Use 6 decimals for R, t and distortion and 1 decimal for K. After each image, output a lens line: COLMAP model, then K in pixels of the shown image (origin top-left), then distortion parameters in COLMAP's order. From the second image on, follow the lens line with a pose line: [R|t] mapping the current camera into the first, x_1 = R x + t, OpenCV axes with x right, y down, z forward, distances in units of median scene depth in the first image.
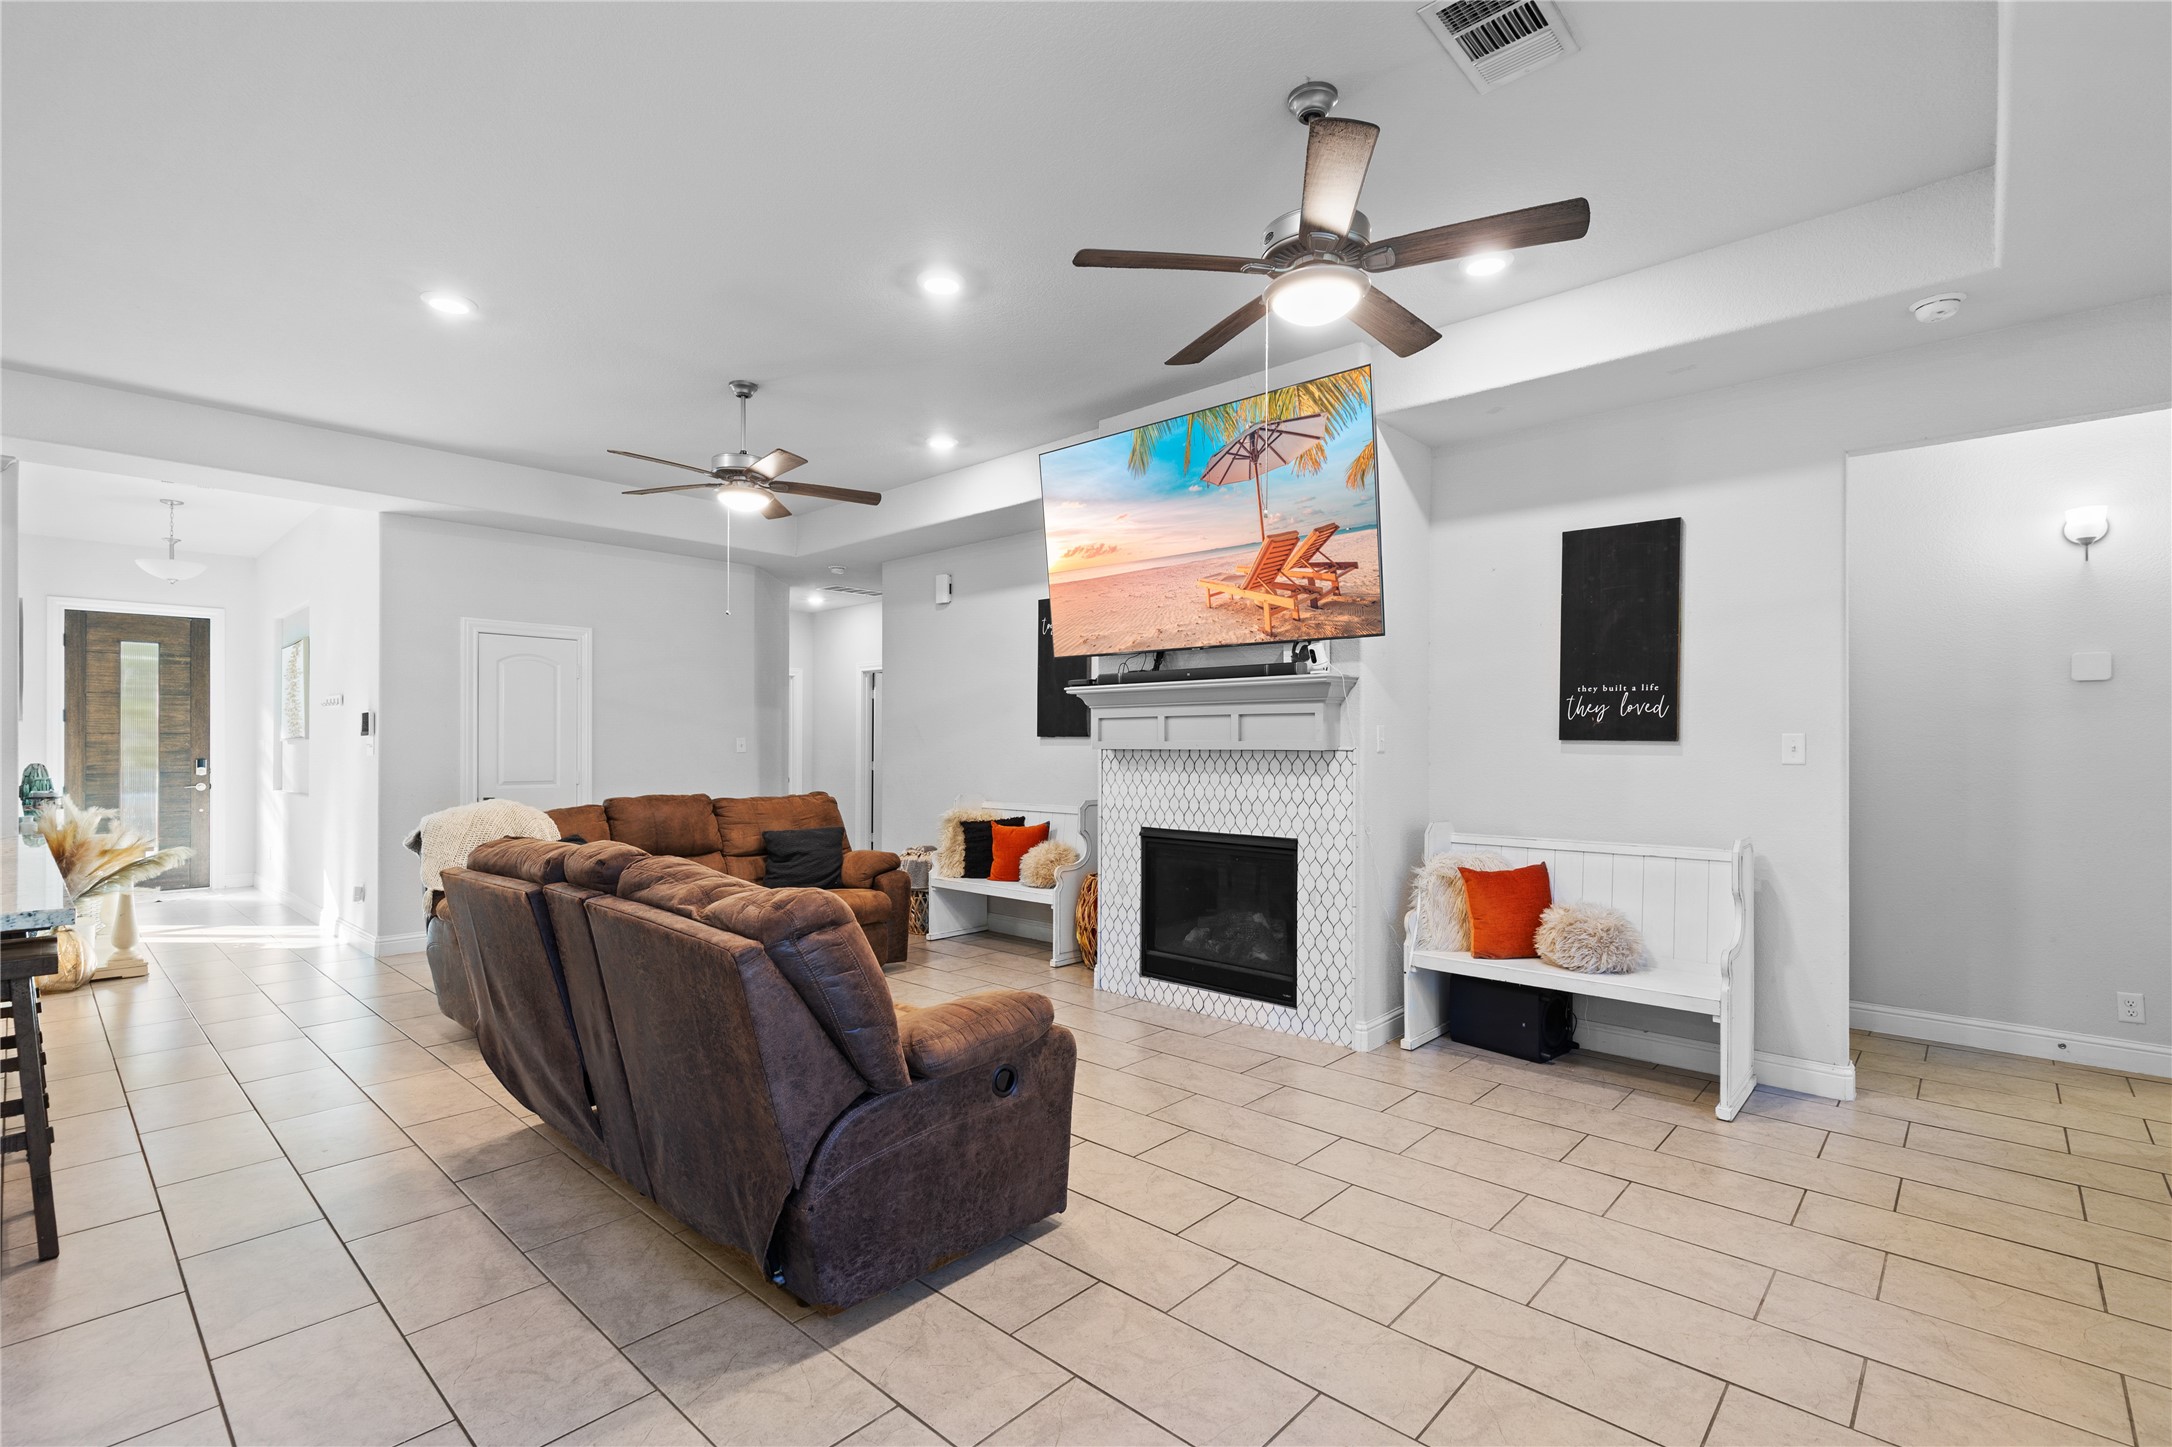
lens RADIAL K [[925.8, 0, 1070.1], [0, 925.8, 732.3], [0, 0, 1]] dist [0.004676, -0.001723]
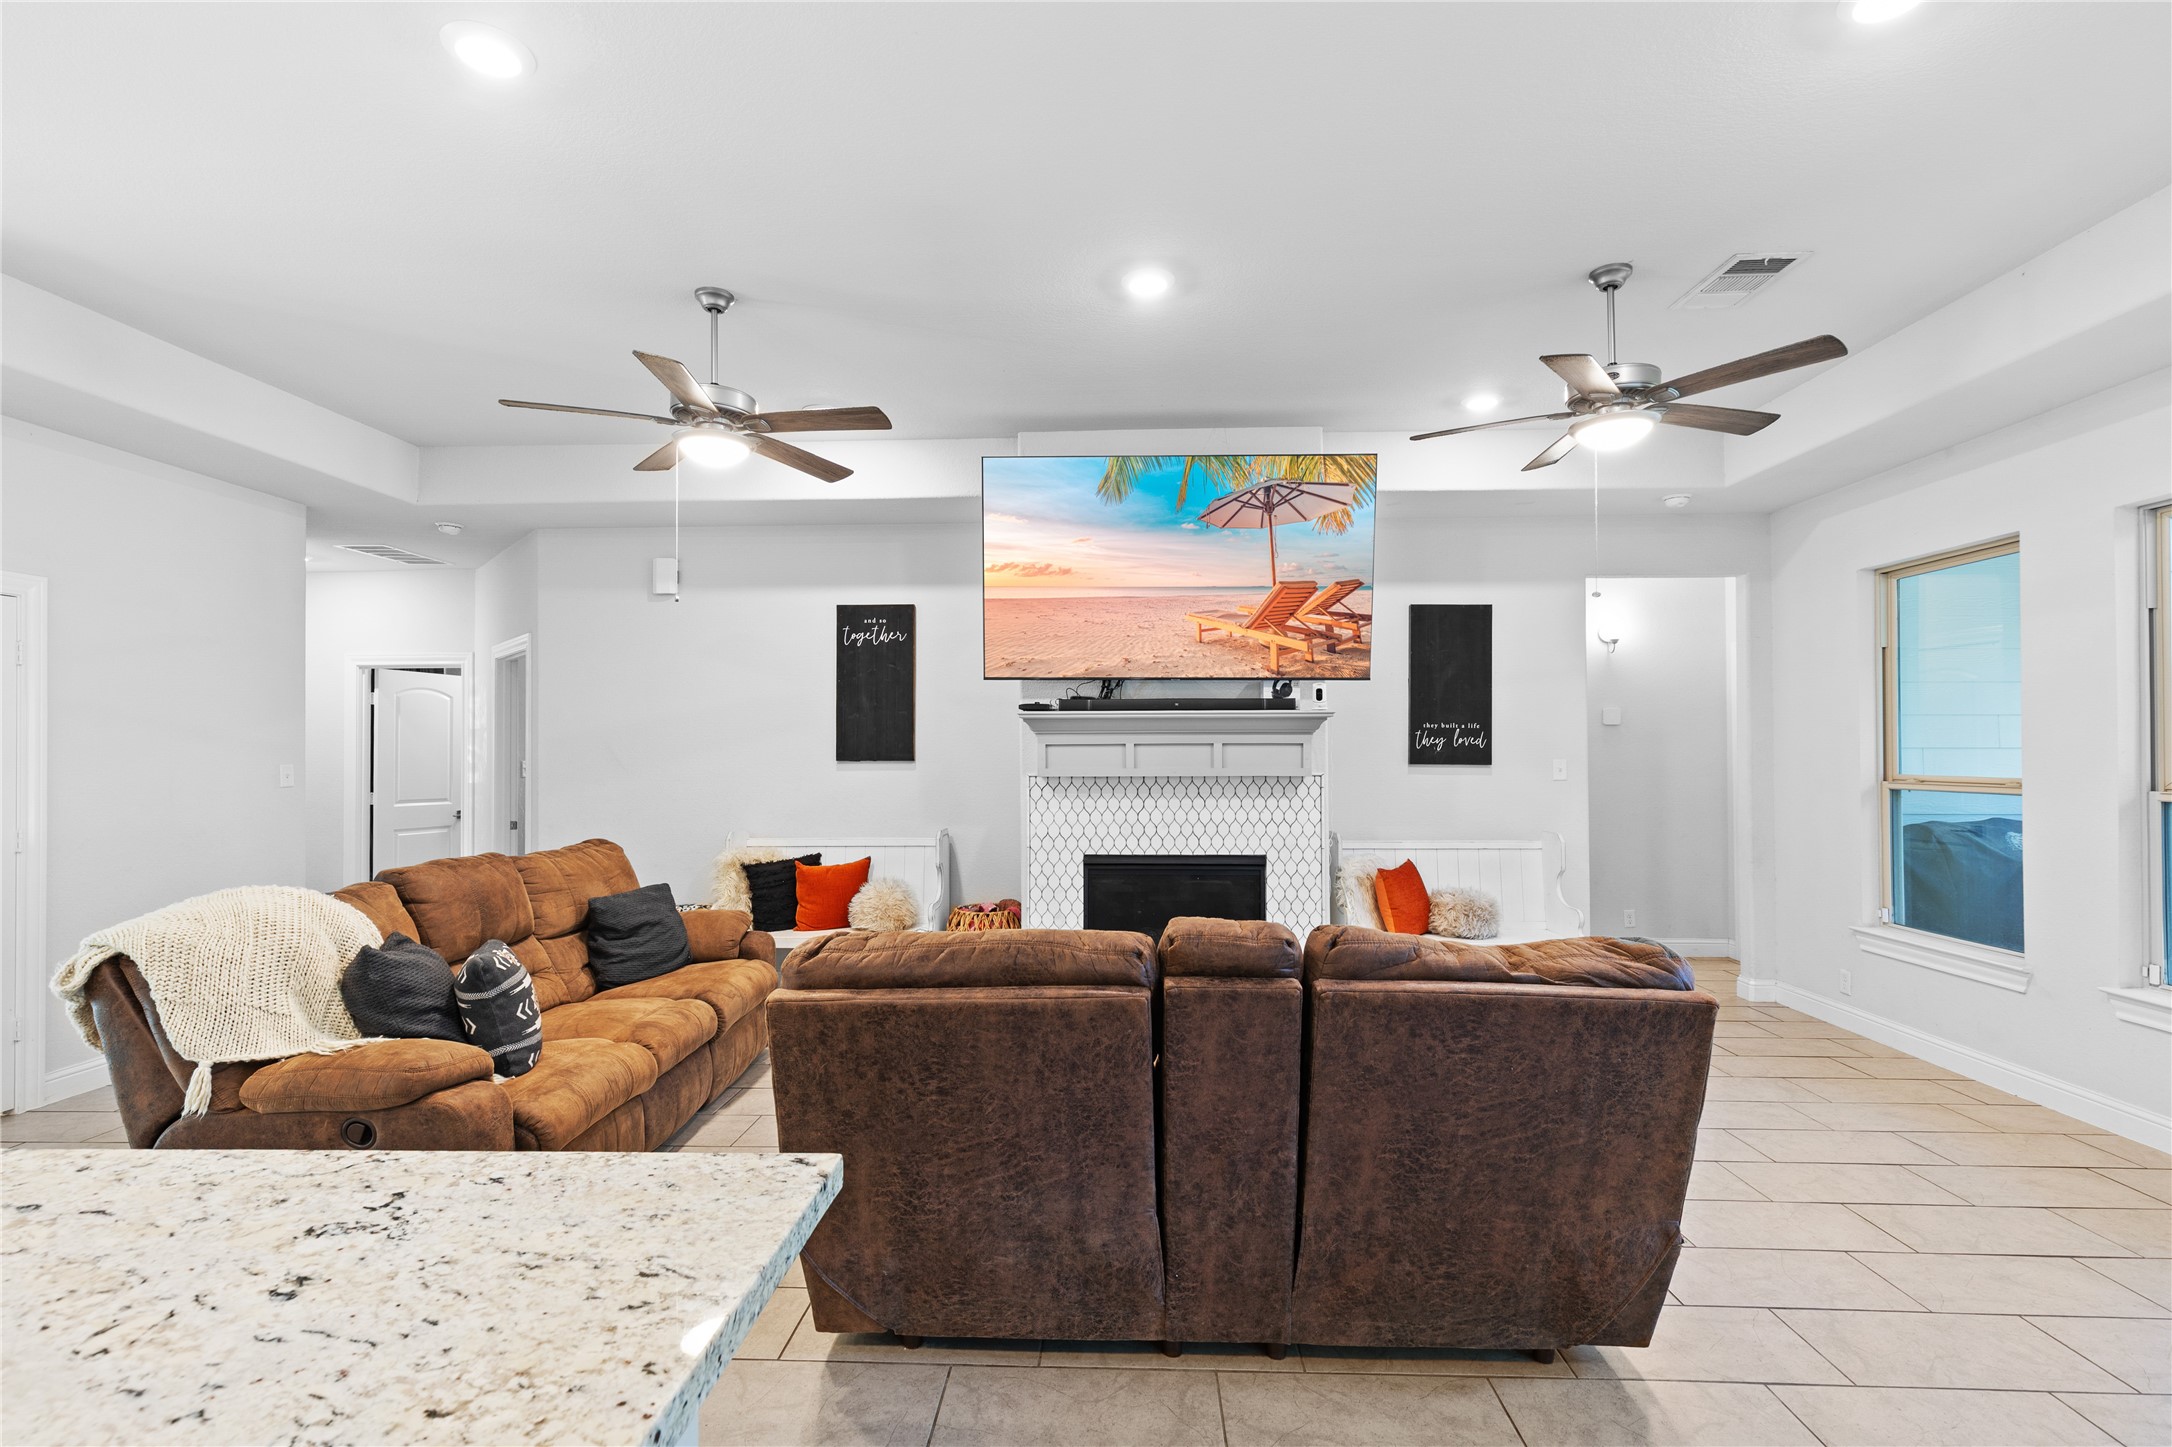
lens RADIAL K [[925.8, 0, 1025.6], [0, 925.8, 748.2], [0, 0, 1]] dist [0.004676, -0.001723]
pose [[0.798487, 0.000914, 0.602011, -0.683655], [0.000376, 0.999998, -0.002018, -0.011993], [-0.602011, 0.001838, 0.798485, 0.295144]]
